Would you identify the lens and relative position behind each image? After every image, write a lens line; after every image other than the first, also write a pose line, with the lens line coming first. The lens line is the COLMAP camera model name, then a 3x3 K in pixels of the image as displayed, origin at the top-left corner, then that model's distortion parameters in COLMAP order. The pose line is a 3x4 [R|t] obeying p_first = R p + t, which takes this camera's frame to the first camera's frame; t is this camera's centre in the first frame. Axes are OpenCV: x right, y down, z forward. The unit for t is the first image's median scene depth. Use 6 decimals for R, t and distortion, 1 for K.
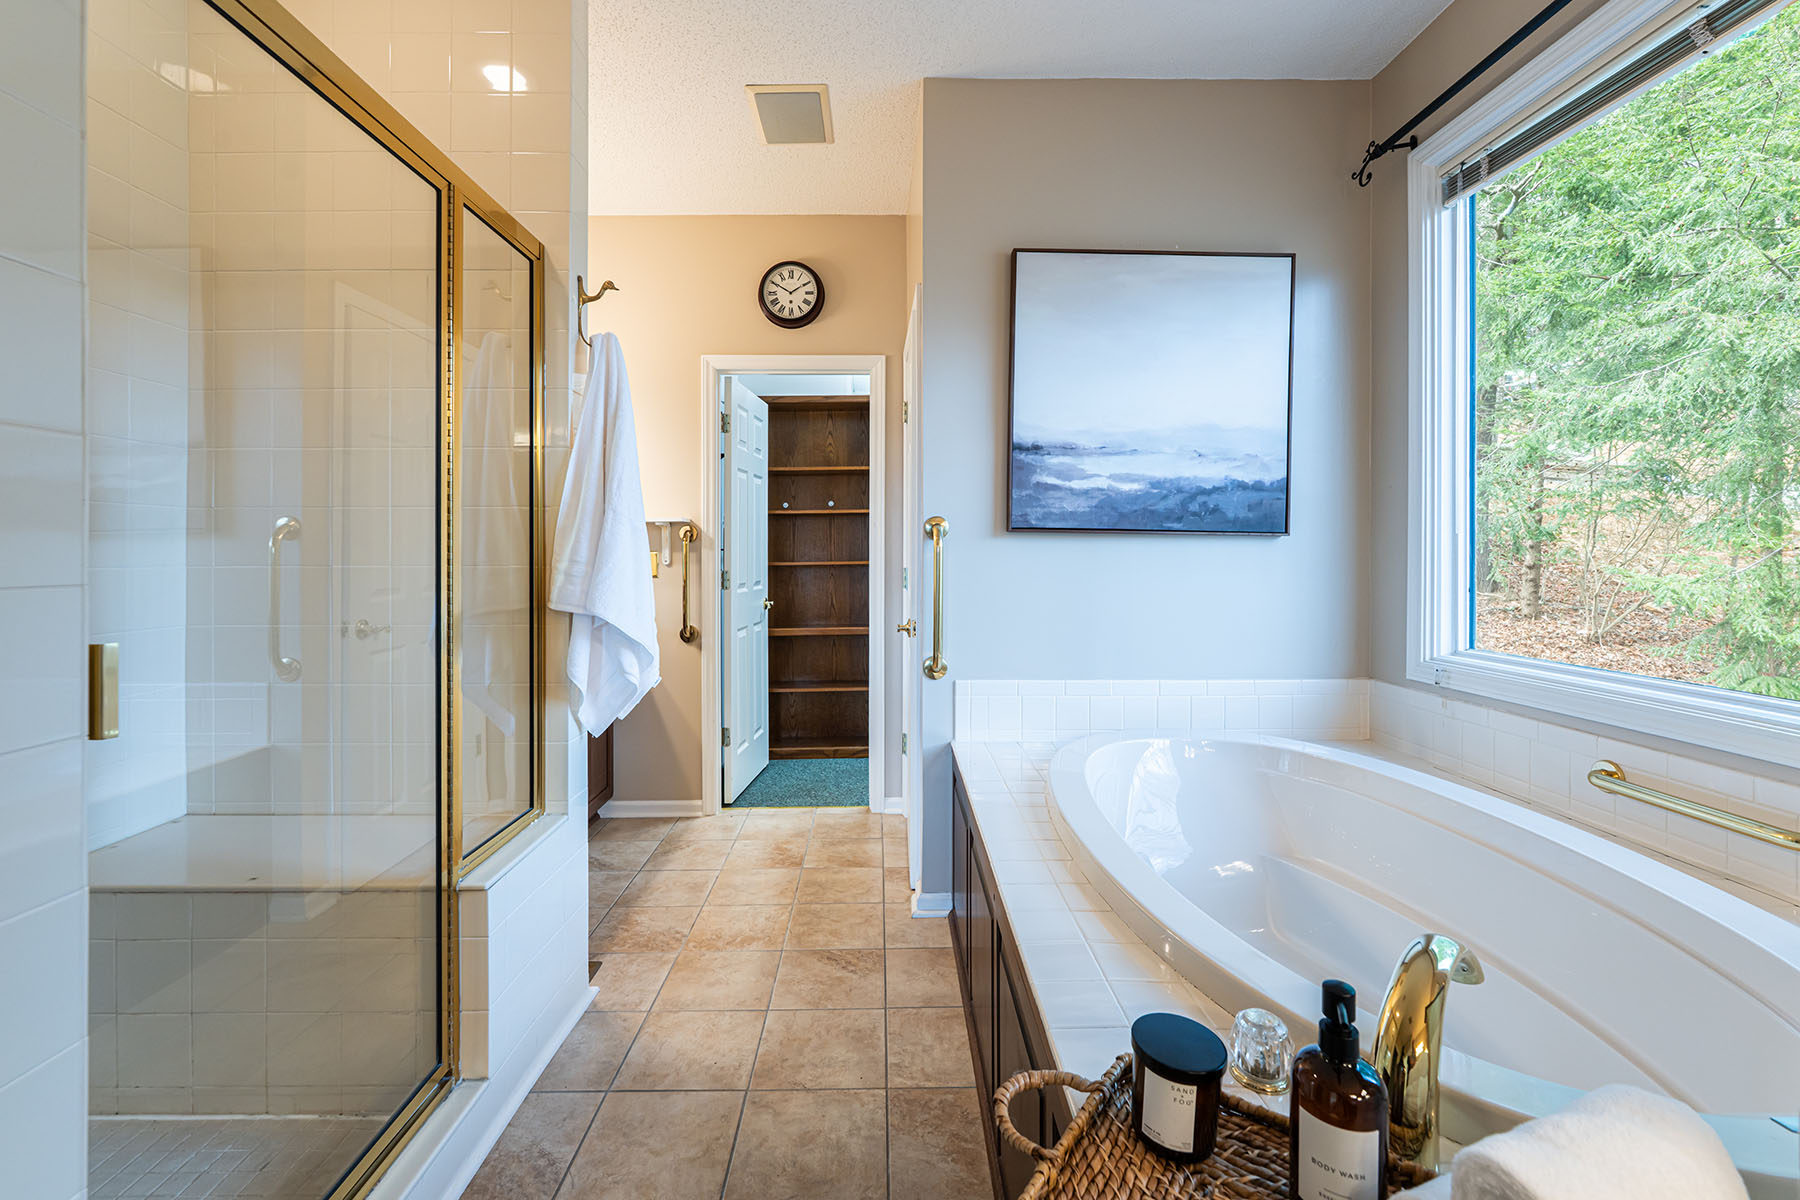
lens RADIAL K [[733.7, 0, 936.9], [0, 733.7, 552.5], [0, 0, 1]] dist [0.003488, 0.000874]
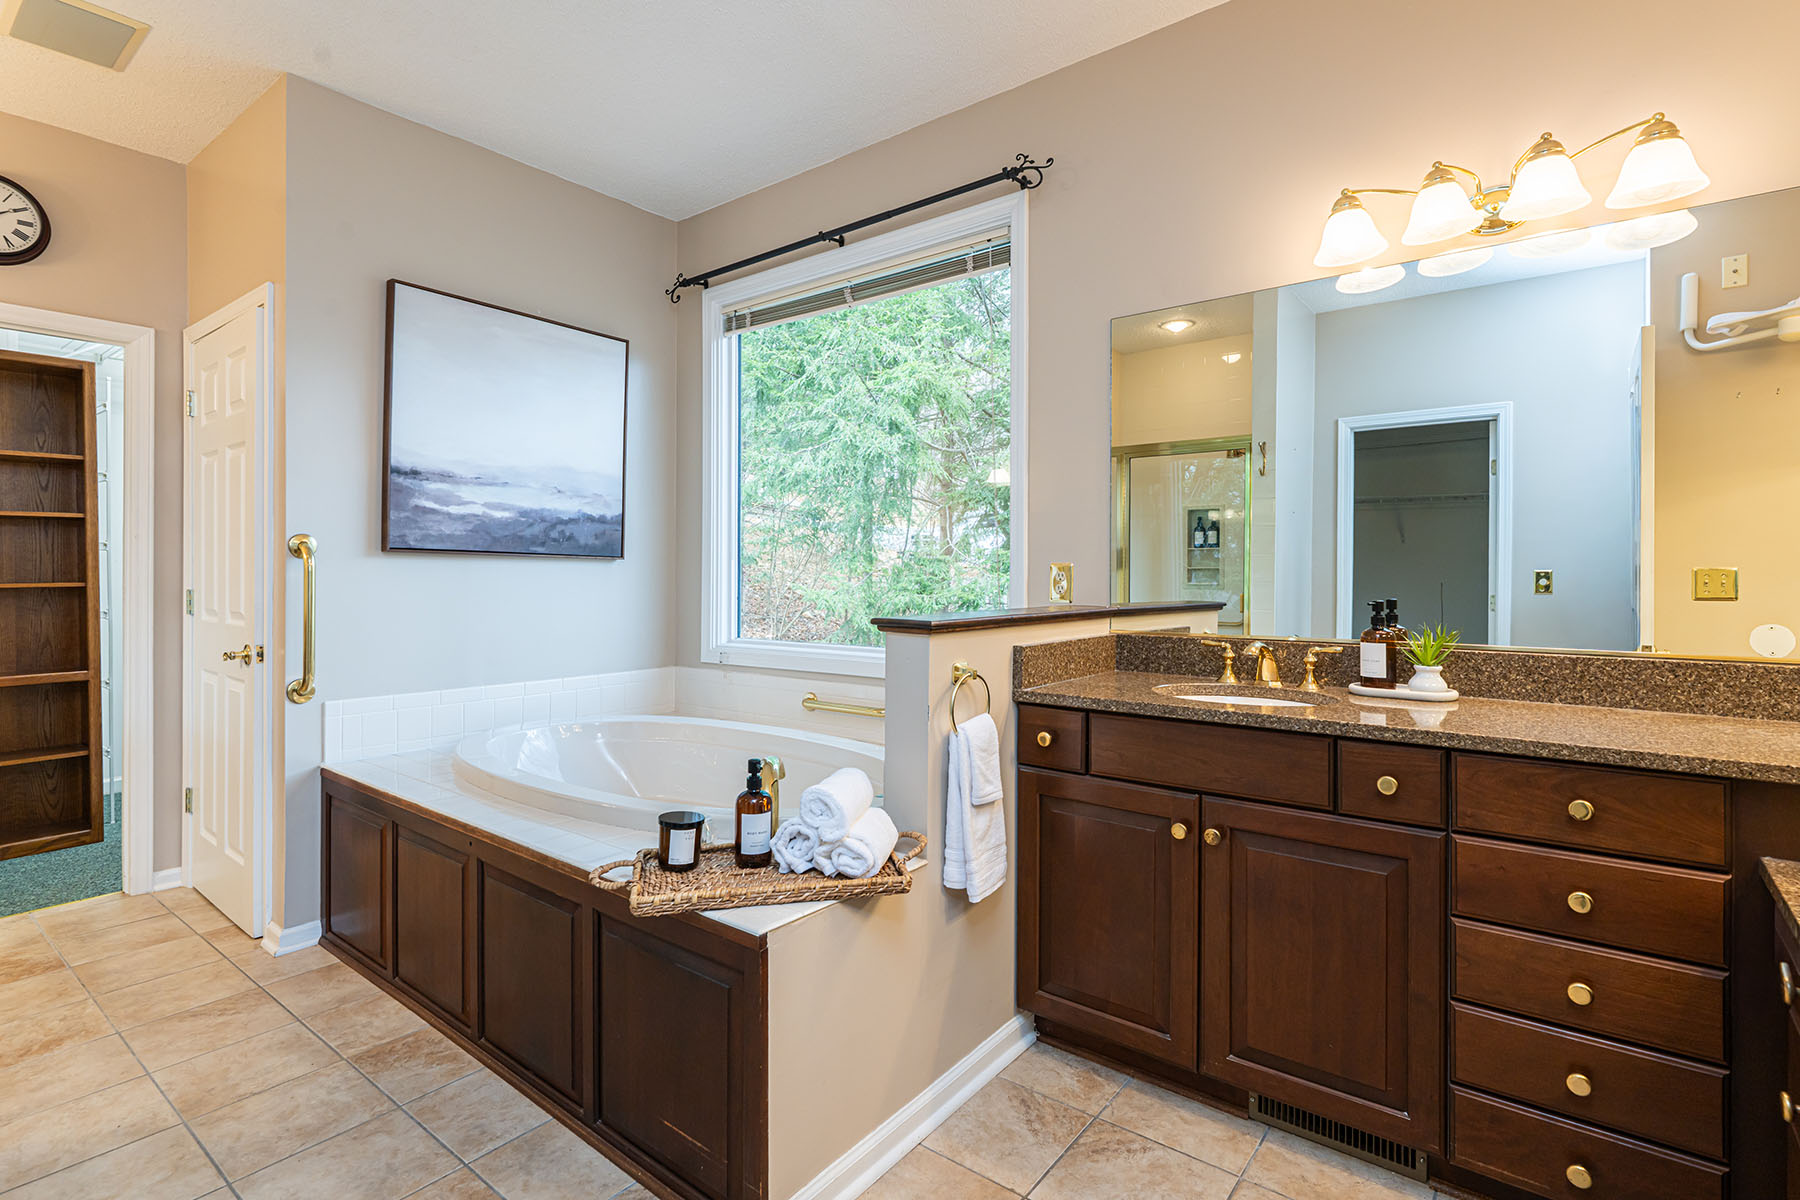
lens RADIAL K [[841.9, 0, 916.3], [0, 841.9, 584.2], [0, 0, 1]] dist [-0.000479, -0.000911]
pose [[0.614199, -0.007609, 0.789115, -0.370528], [-0.002418, 0.999931, 0.011523, 0.002012], [-0.789148, -0.008986, 0.614138, -0.307615]]
